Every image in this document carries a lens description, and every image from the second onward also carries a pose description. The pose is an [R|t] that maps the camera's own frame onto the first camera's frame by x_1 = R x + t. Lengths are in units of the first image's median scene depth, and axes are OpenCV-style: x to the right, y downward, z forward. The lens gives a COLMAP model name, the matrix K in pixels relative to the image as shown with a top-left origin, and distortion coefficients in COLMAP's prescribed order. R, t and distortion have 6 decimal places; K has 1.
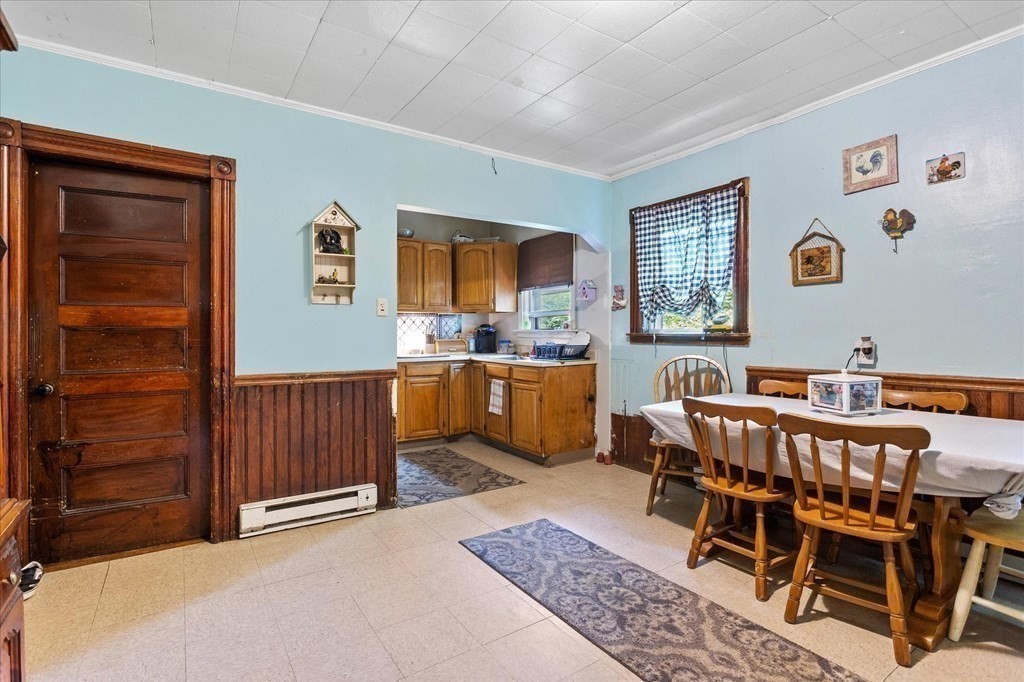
lens RADIAL K [[498.5, 0, 513.9], [0, 498.5, 338.2], [0, 0, 1]] dist [-0.011110, 0.001372]
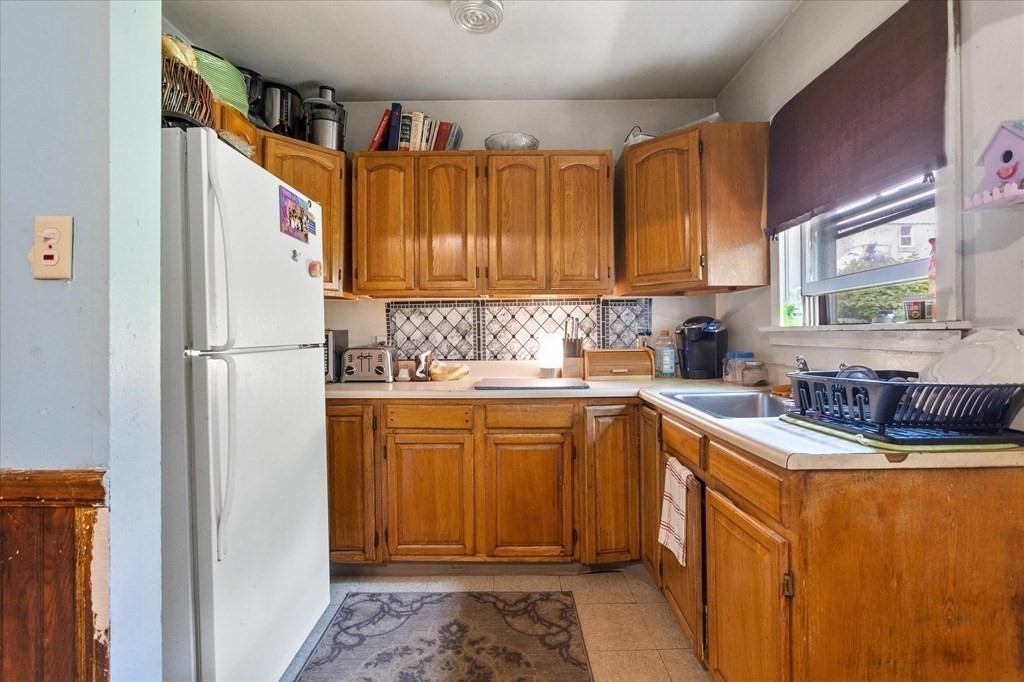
lens RADIAL K [[498.5, 0, 504.9], [0, 498.5, 339.1], [0, 0, 1]] dist [-0.011110, 0.001372]
pose [[0.826365, -0.002578, -0.563129, 0.064099], [0.000745, 0.999994, -0.003484, -0.006313], [0.563135, 0.002459, 0.826362, 0.586666]]
